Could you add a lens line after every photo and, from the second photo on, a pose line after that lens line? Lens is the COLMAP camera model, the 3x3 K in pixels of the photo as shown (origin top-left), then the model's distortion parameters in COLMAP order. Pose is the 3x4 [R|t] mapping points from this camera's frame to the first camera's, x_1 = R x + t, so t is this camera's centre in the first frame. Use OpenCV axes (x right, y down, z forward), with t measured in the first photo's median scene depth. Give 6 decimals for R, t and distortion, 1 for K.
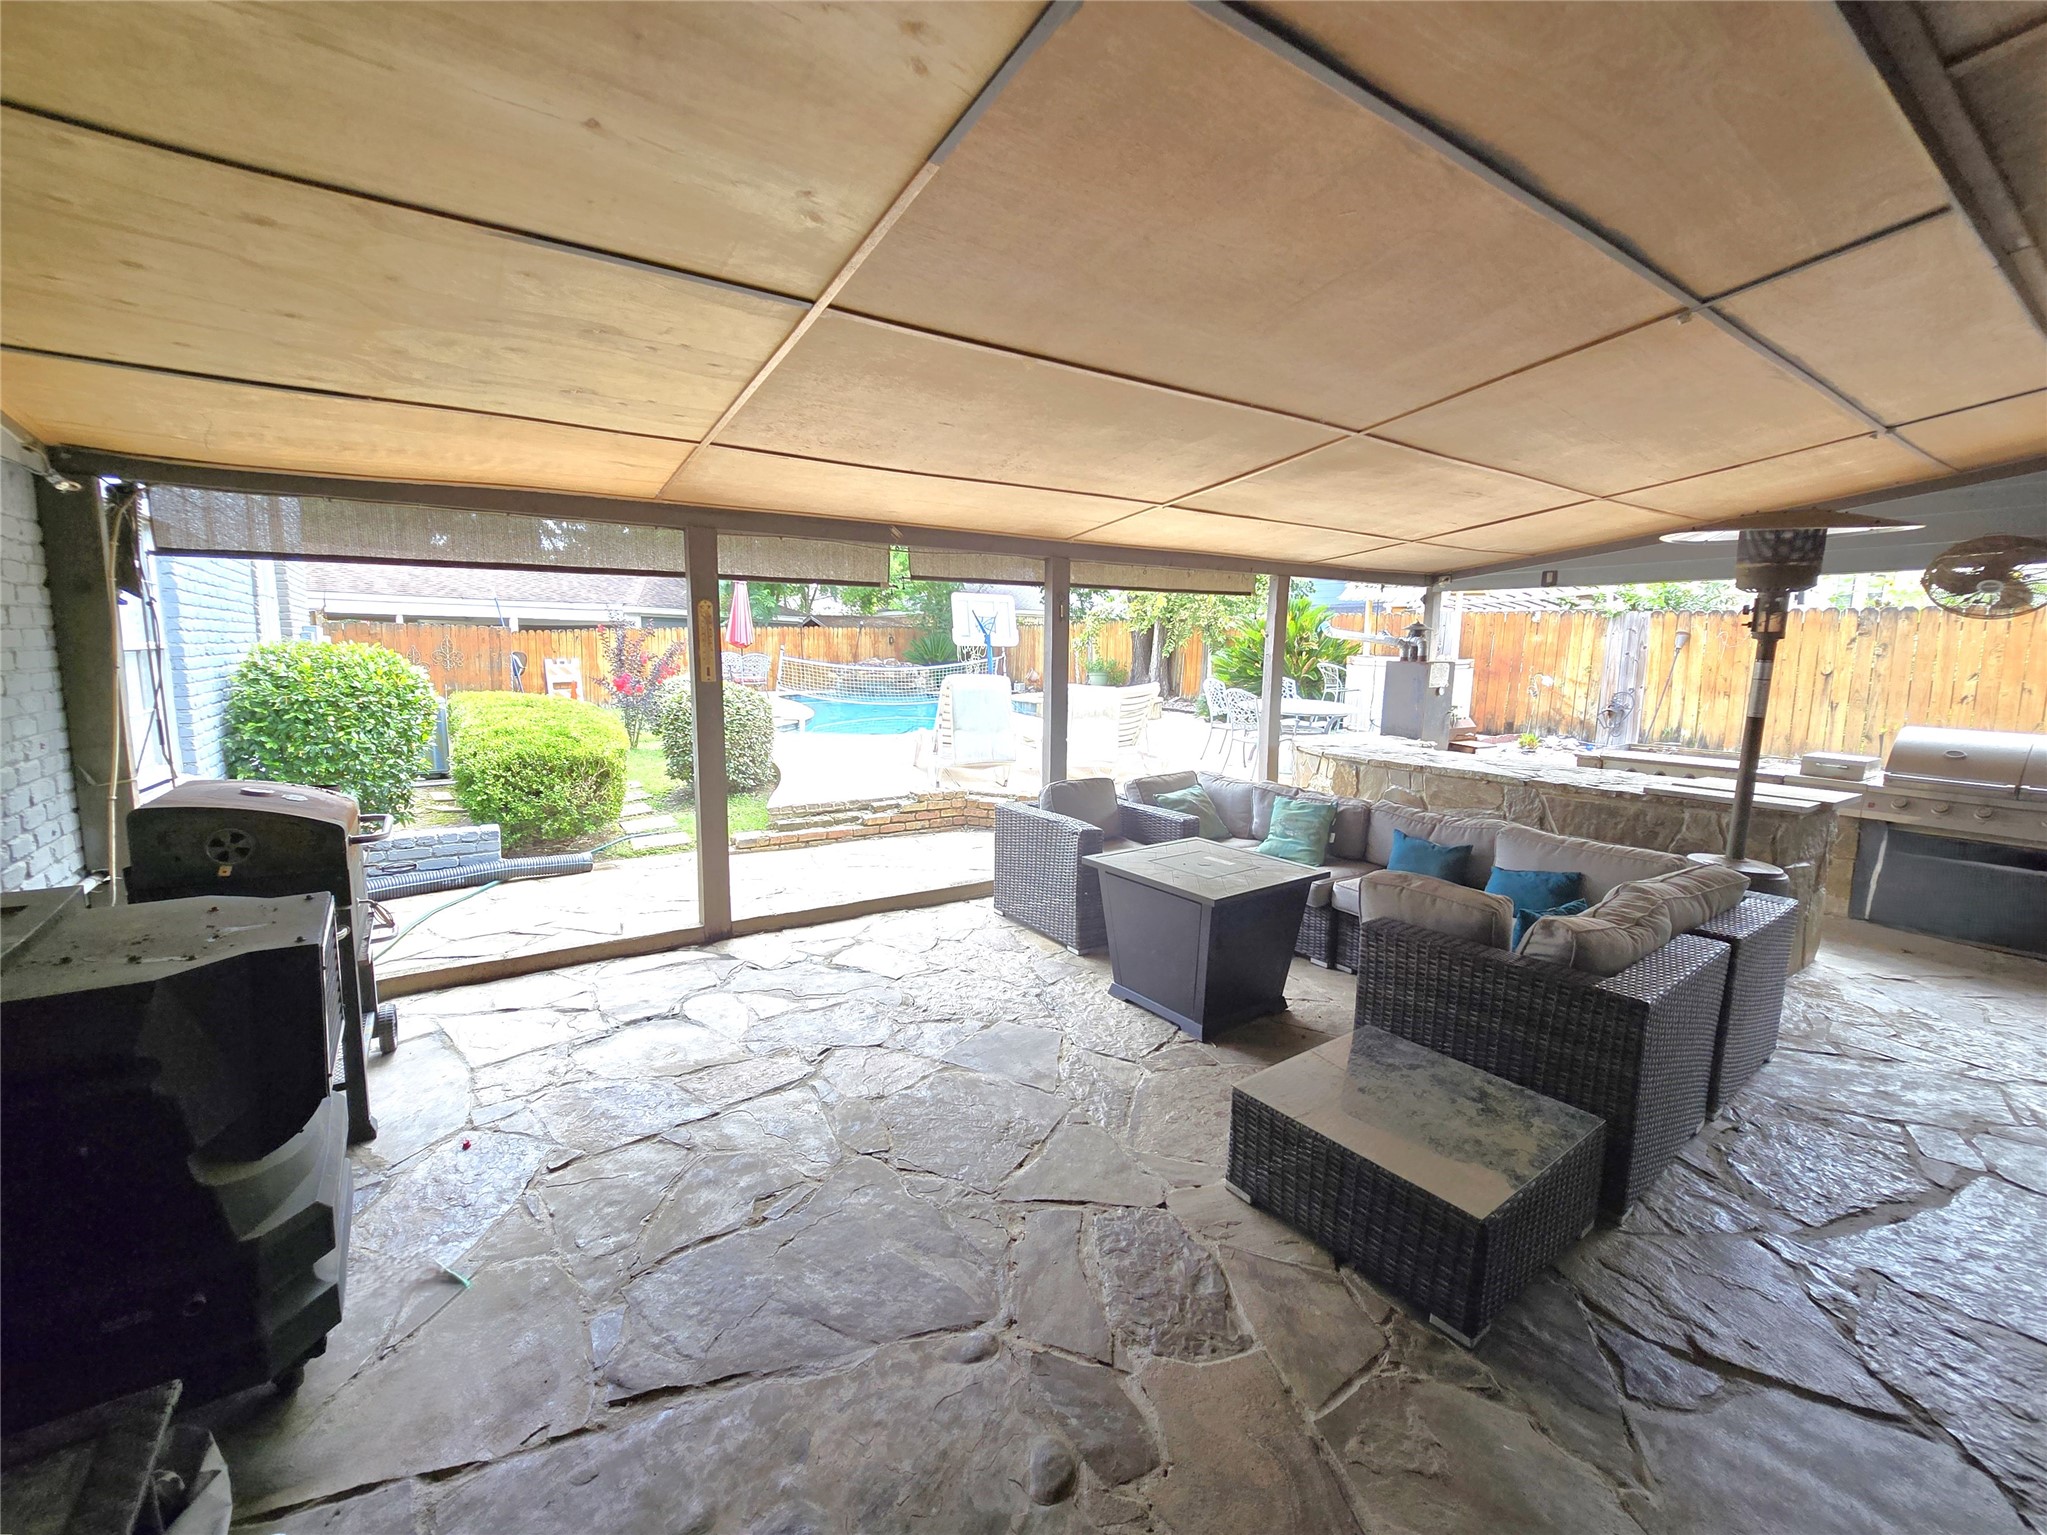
lens RADIAL K [[854.3, 0, 1031.1], [0, 854.3, 767.9], [0, 0, 1]] dist [-0.001231, -0.000049]
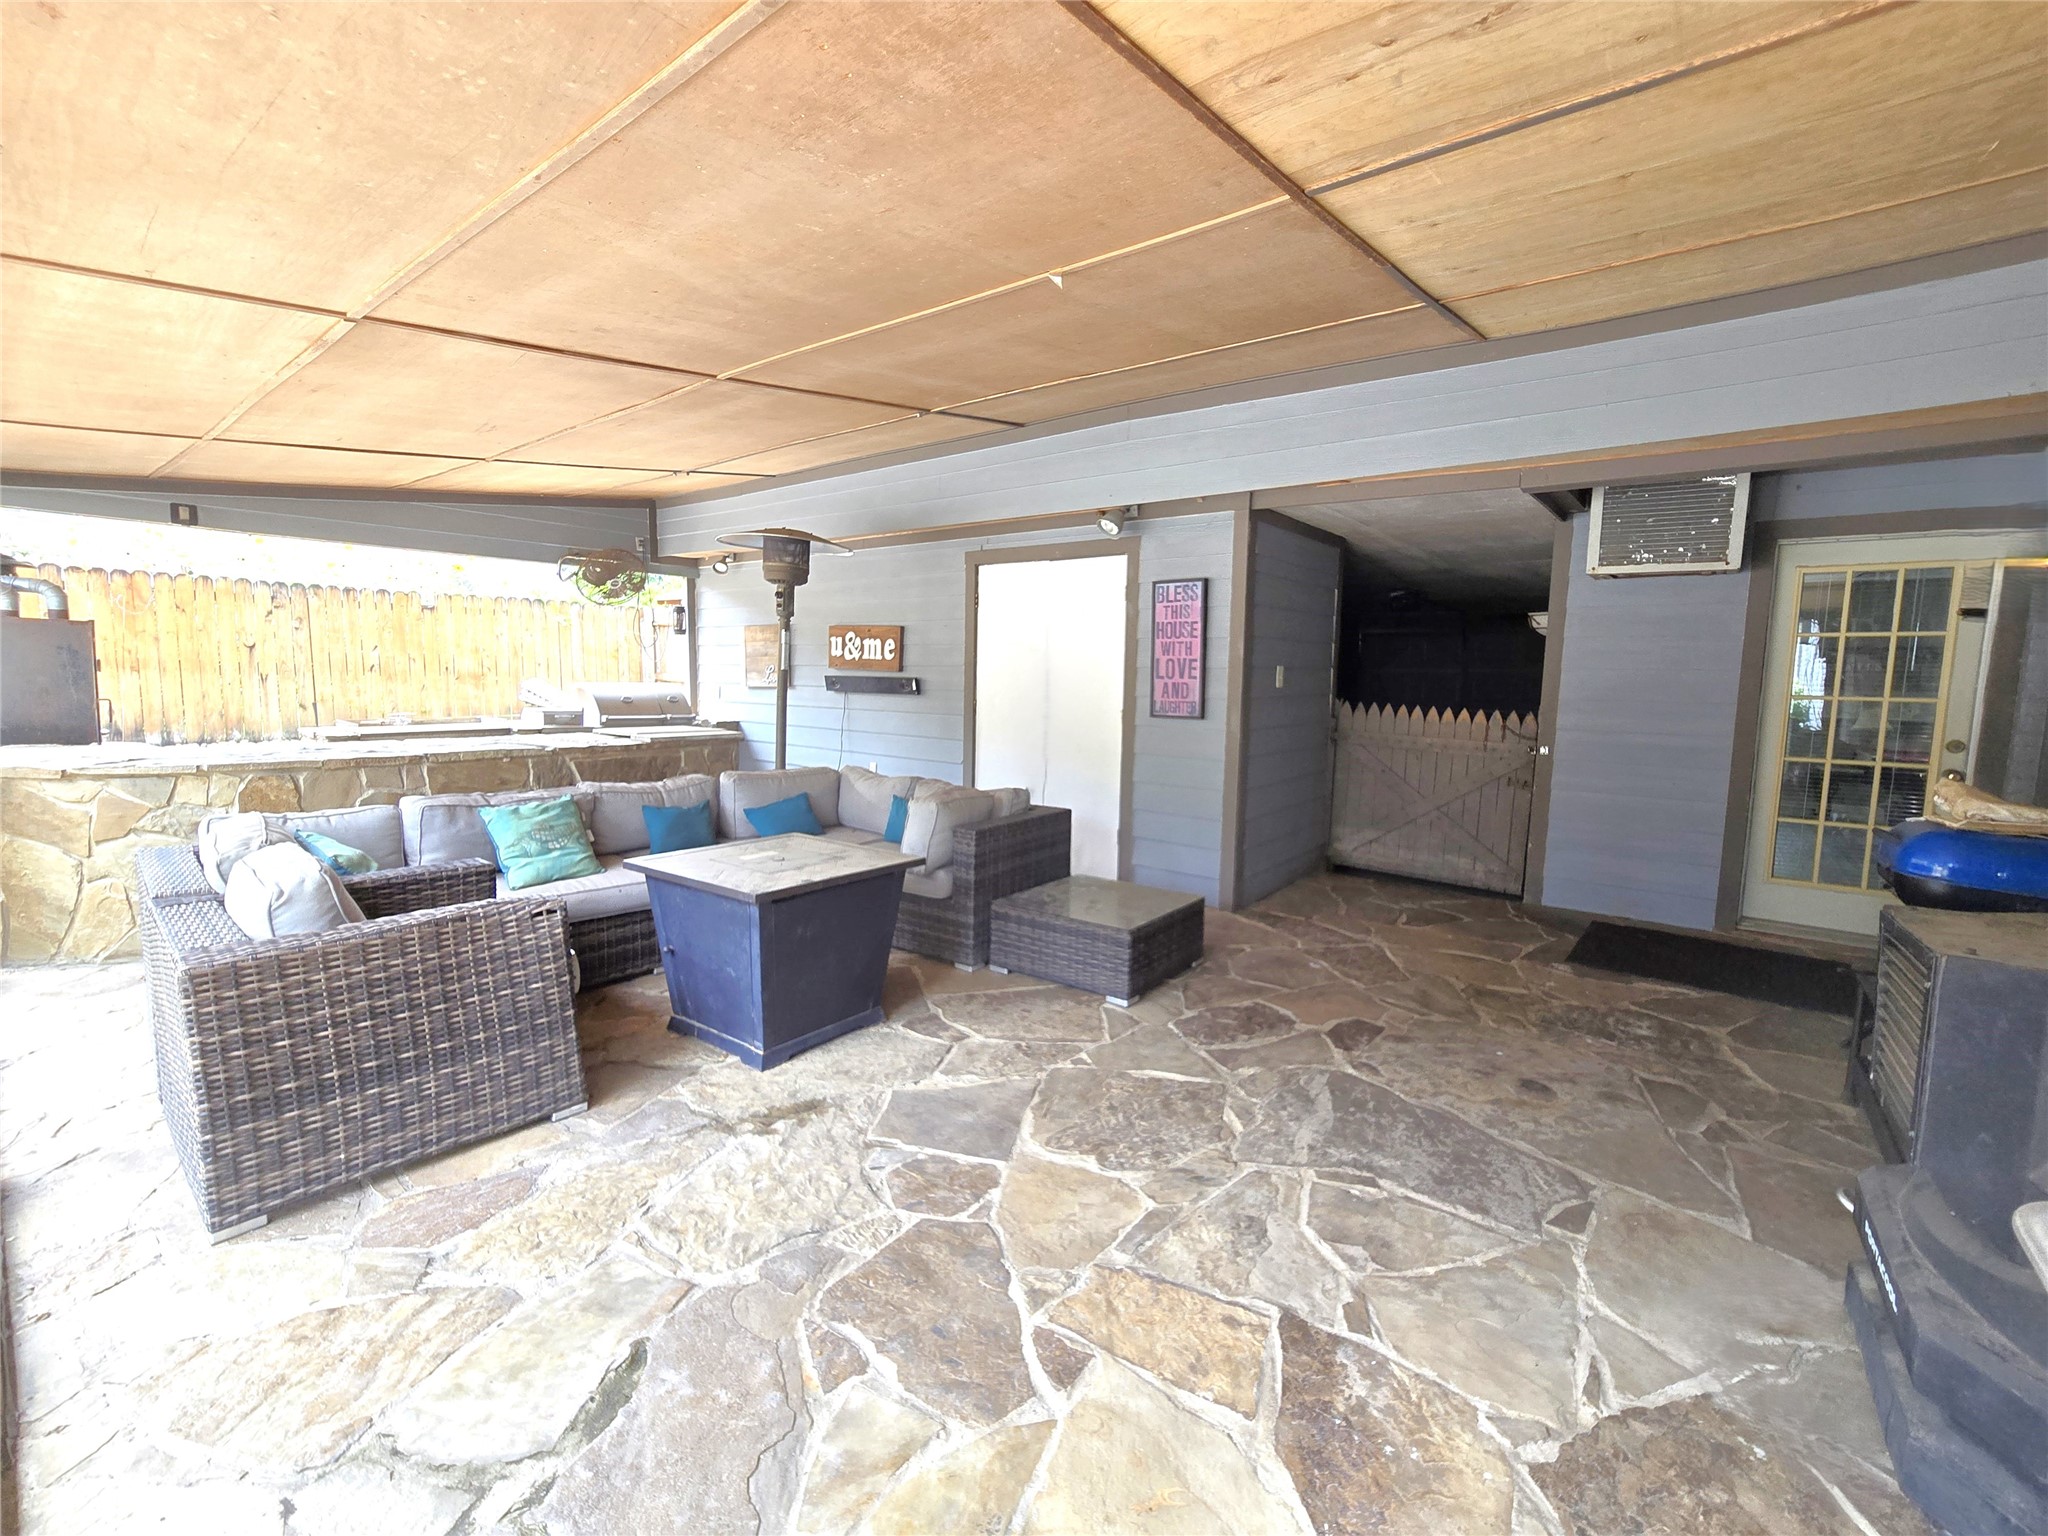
lens RADIAL K [[854.7, 0, 1038.9], [0, 854.7, 768.3], [0, 0, 1]] dist [-0.001231, -0.000049]
pose [[-0.282474, -0.126385, 0.950913, -0.355032], [0.104437, 0.981339, 0.161452, -0.043928], [-0.953573, 0.144917, -0.264004, 0.514518]]
